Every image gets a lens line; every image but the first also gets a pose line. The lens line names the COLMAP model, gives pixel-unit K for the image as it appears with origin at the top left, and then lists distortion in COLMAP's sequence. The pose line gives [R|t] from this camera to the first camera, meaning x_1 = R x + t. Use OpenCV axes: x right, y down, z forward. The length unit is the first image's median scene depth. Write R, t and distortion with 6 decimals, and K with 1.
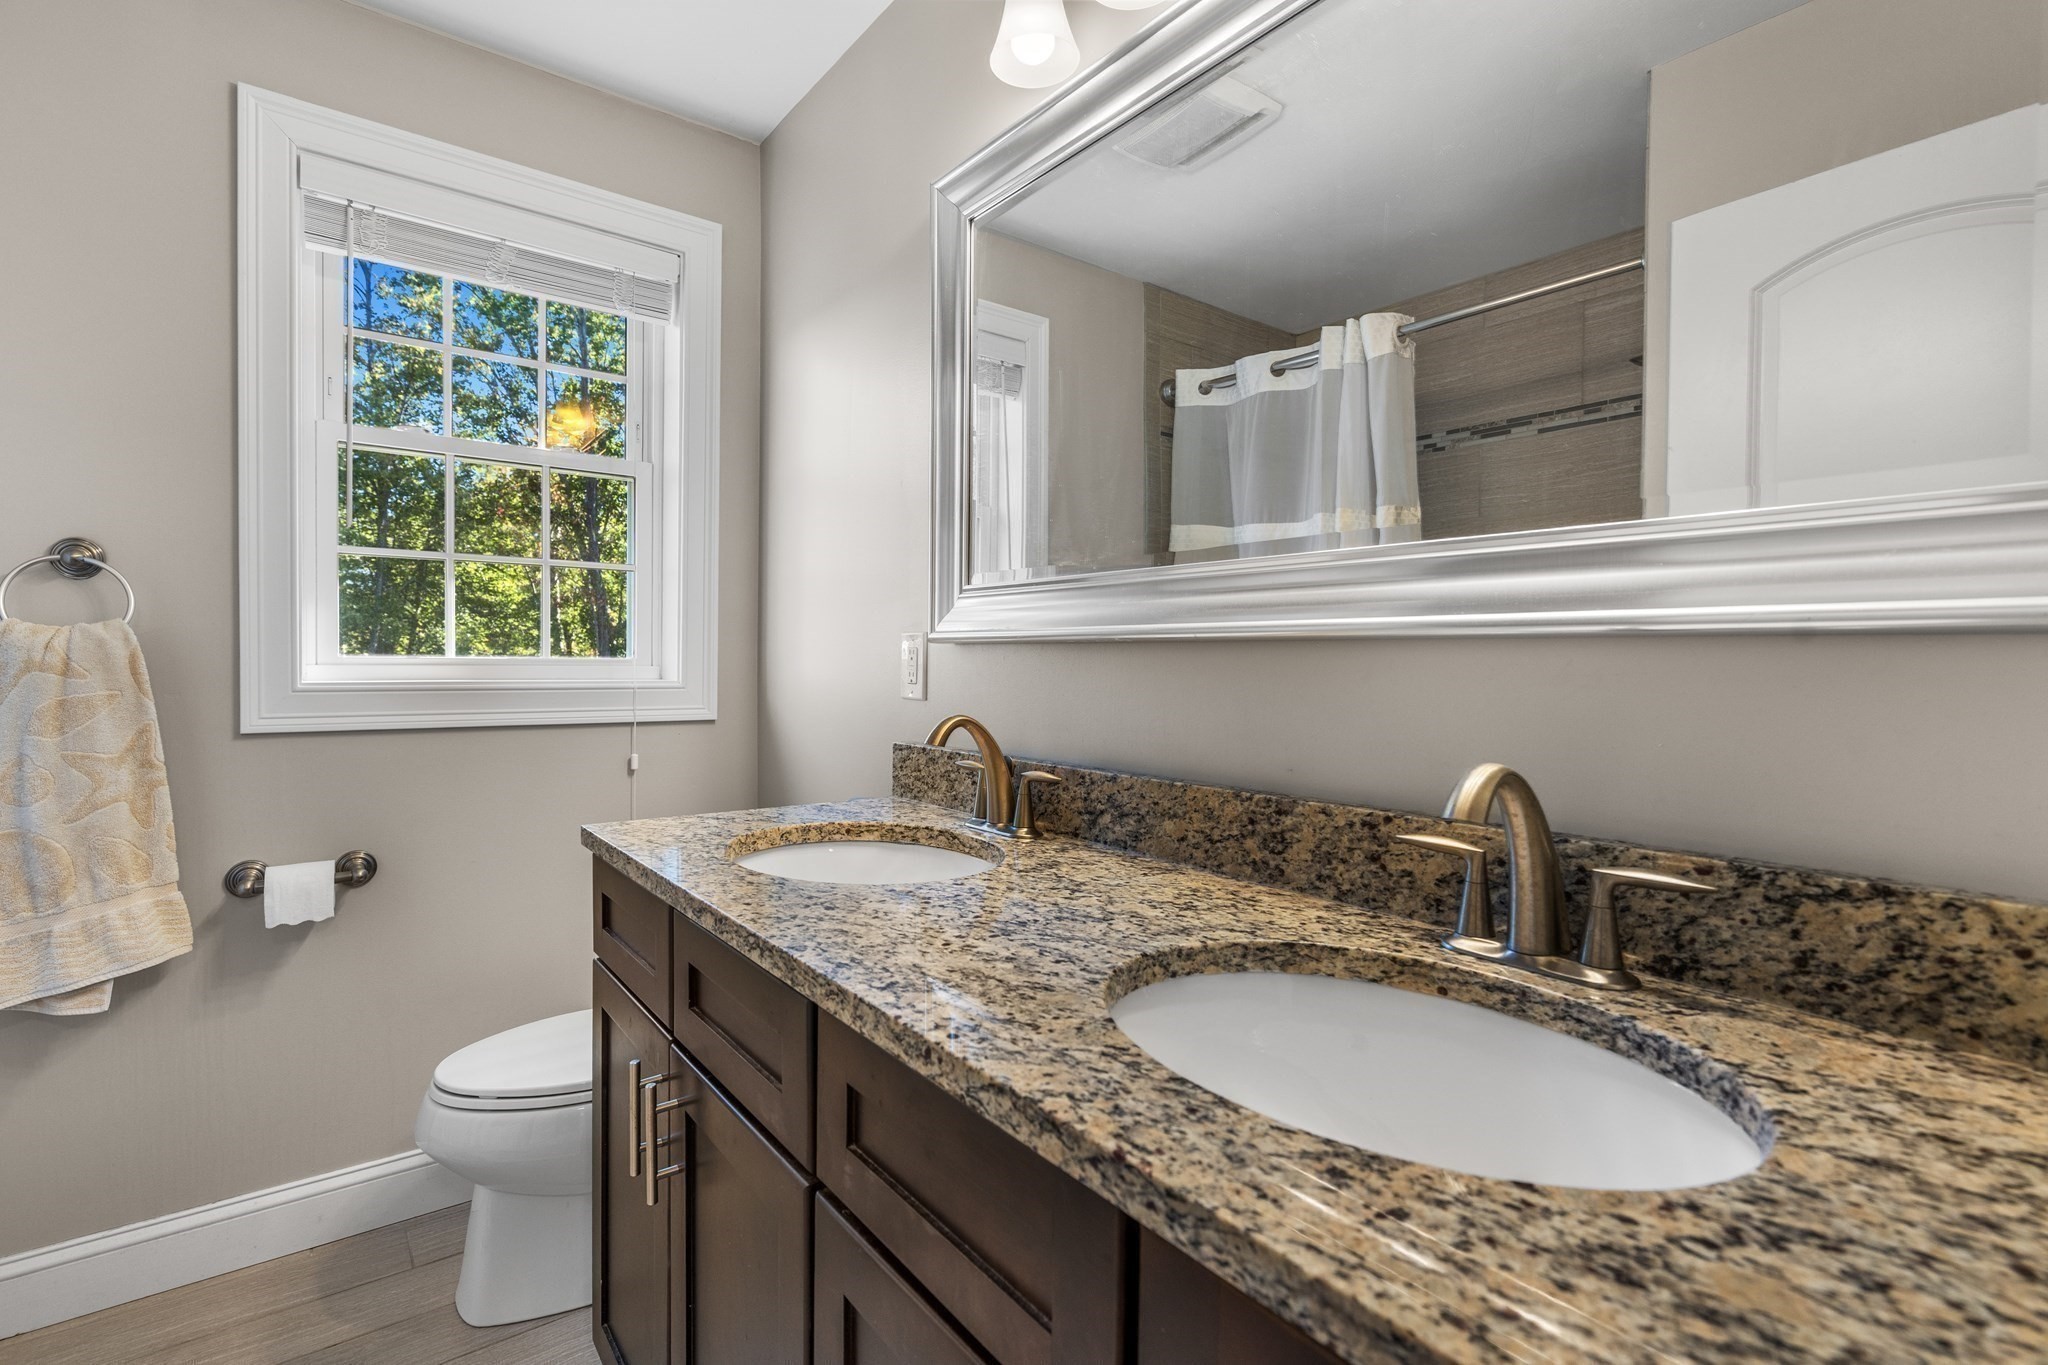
lens RADIAL K [[937.5, 0, 1024.3], [0, 937.5, 671.5], [0, 0, 1]] dist [-0.005590, 0.001706]
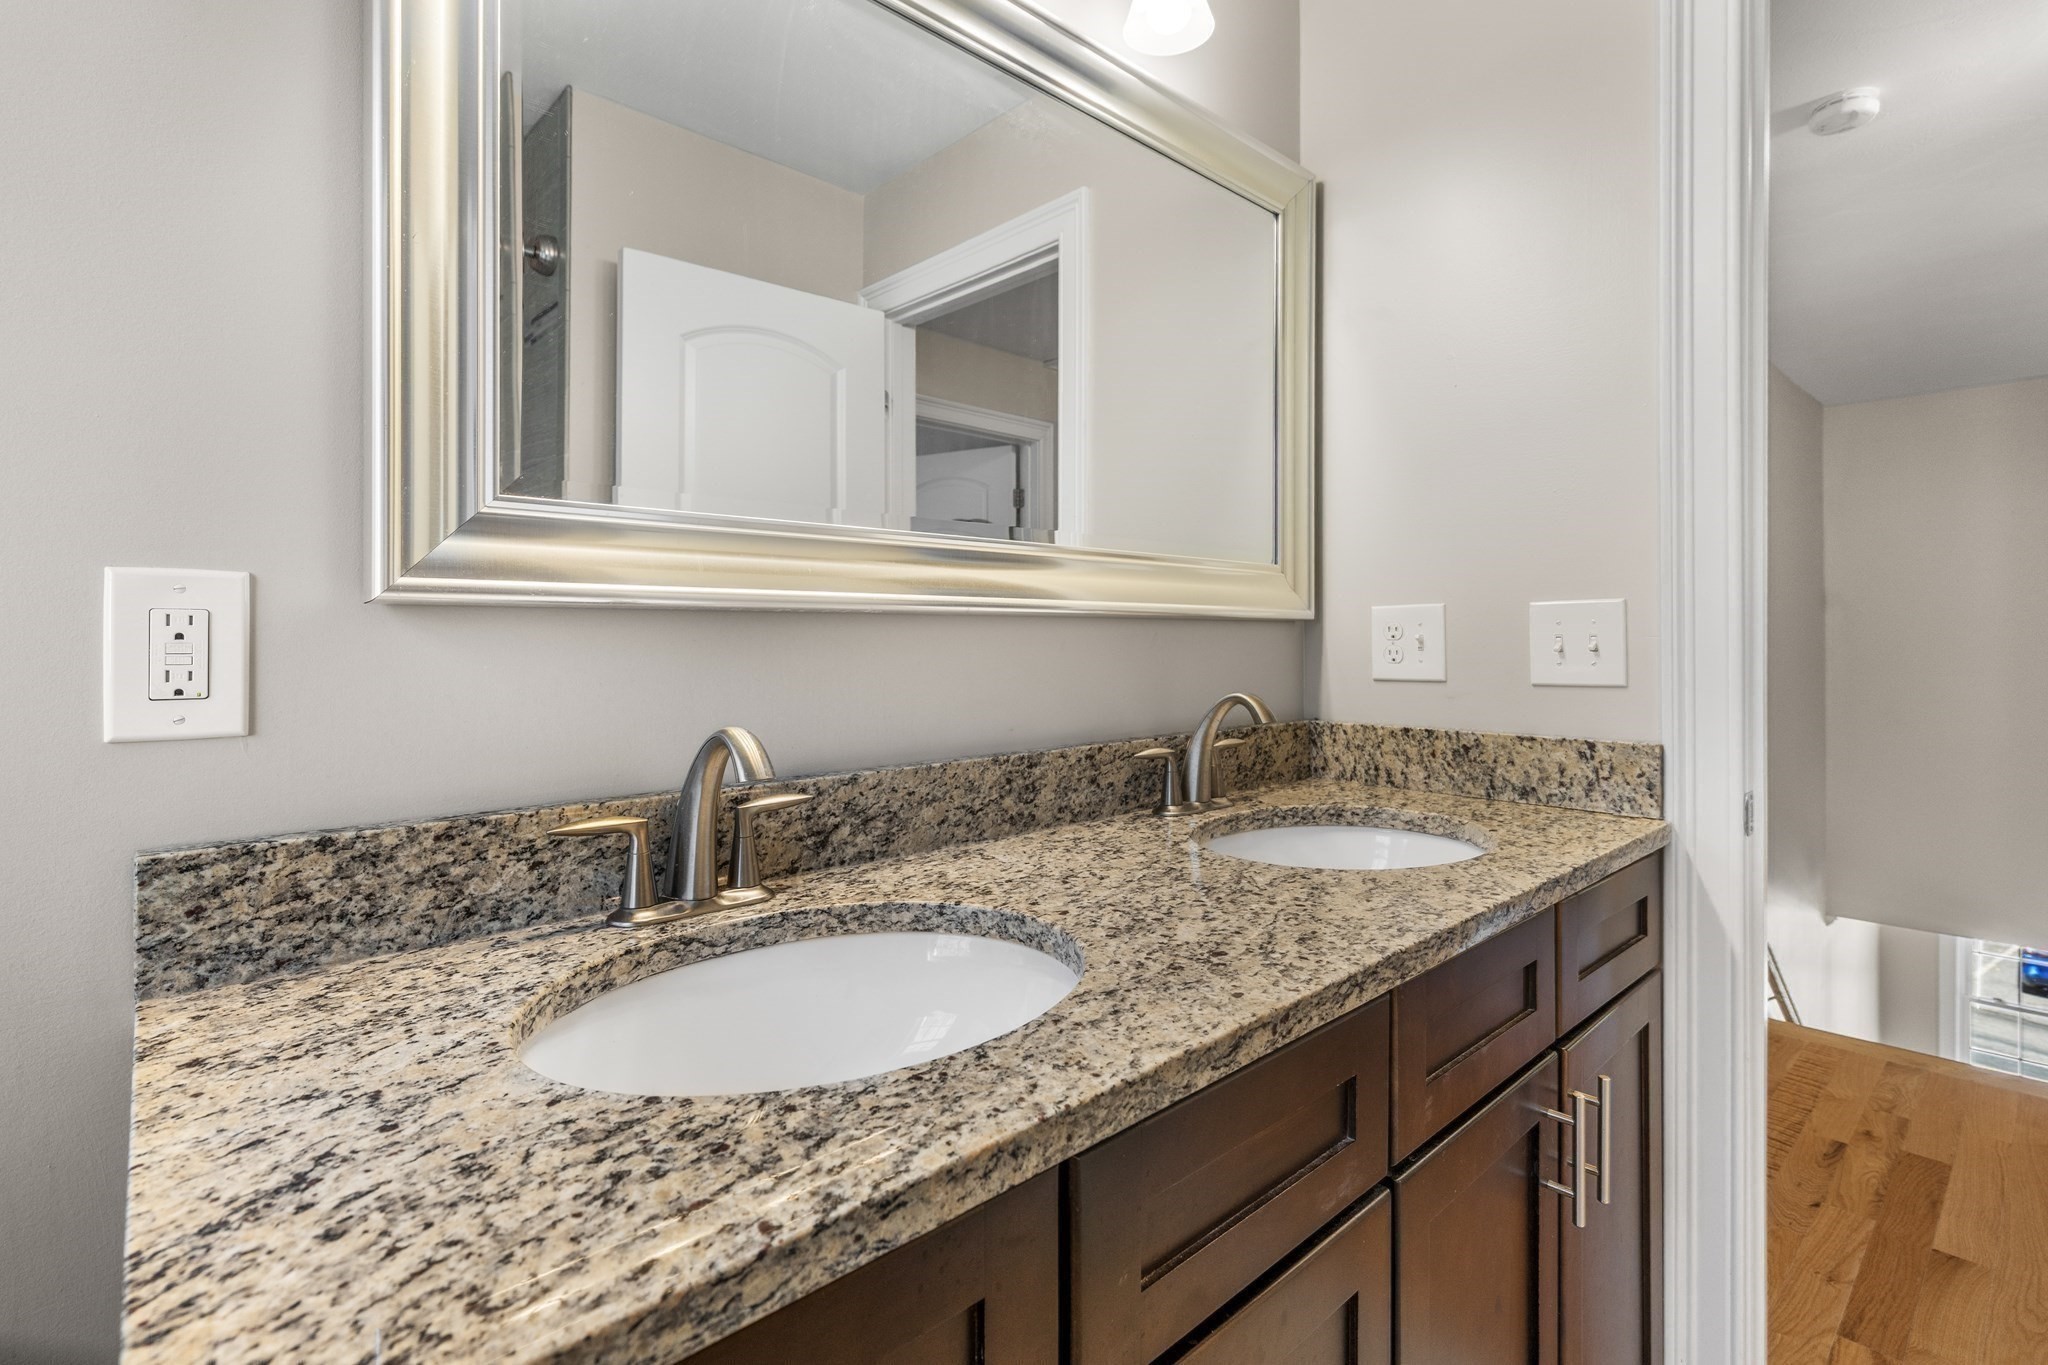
lens RADIAL K [[937.5, 0, 1023.2], [0, 937.5, 629.5], [0, 0, 1]] dist [-0.005590, 0.001706]
pose [[-0.069371, -0.001721, 0.997589, -0.813976], [0.013979, 0.999899, 0.002697, -0.019232], [-0.997493, 0.014133, -0.069340, 1.009520]]
